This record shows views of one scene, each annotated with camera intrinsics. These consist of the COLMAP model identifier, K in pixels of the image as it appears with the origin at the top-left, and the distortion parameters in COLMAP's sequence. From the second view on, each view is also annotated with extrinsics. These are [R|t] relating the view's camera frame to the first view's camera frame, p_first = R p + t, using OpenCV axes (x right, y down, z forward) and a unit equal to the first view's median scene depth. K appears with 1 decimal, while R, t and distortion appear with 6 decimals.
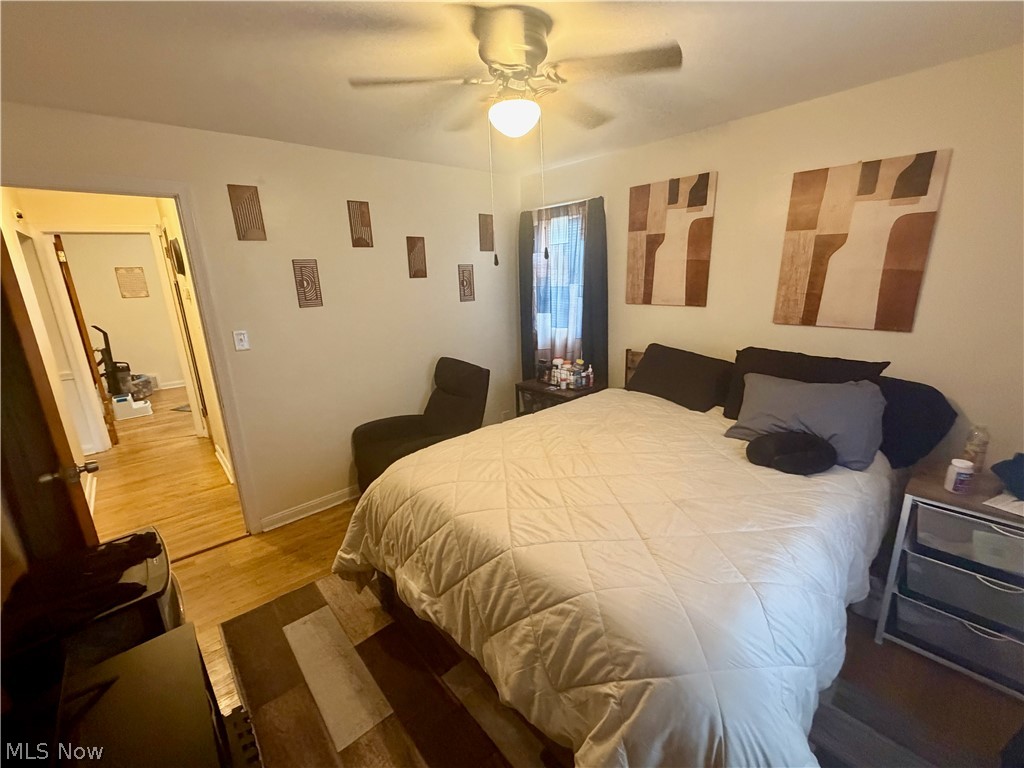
lens RADIAL K [[421.5, 0, 505.7], [0, 421.5, 383.5], [0, 0, 1]] dist [0.001129, -0.000224]
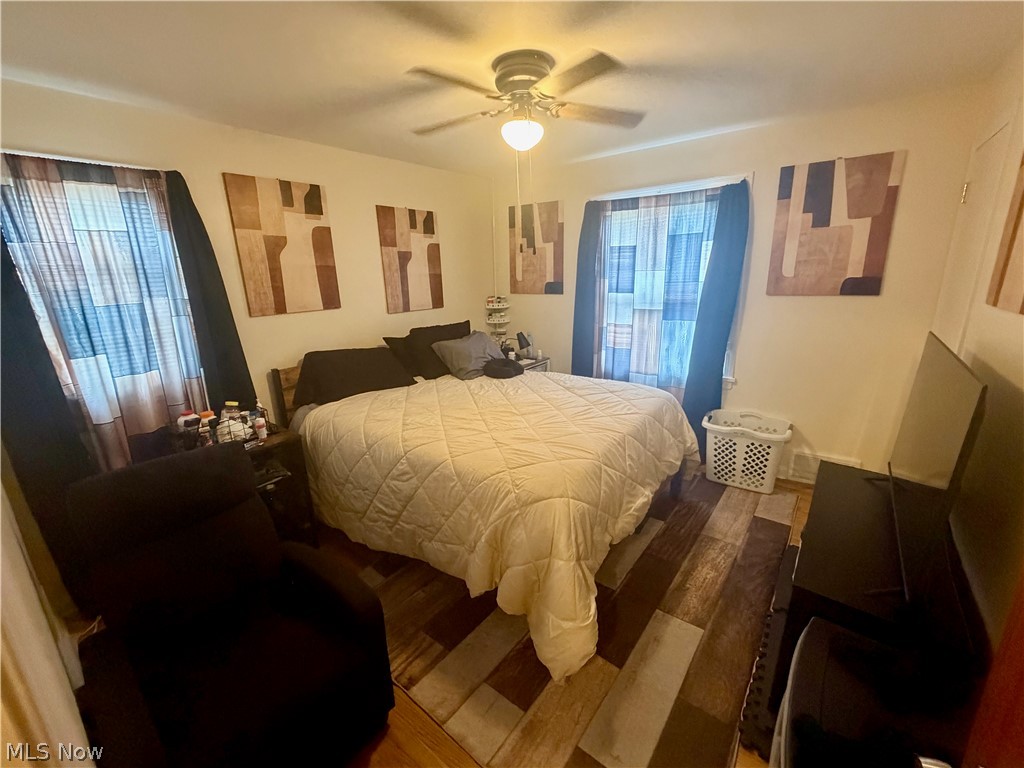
lens RADIAL K [[421.5, 0, 508.4], [0, 421.5, 384.0], [0, 0, 1]] dist [0.001129, -0.000224]
pose [[-0.173859, -0.228512, 0.957891, -0.707211], [0.283377, 0.919953, 0.270895, -0.174779], [-0.943117, 0.318542, -0.095188, 0.755767]]
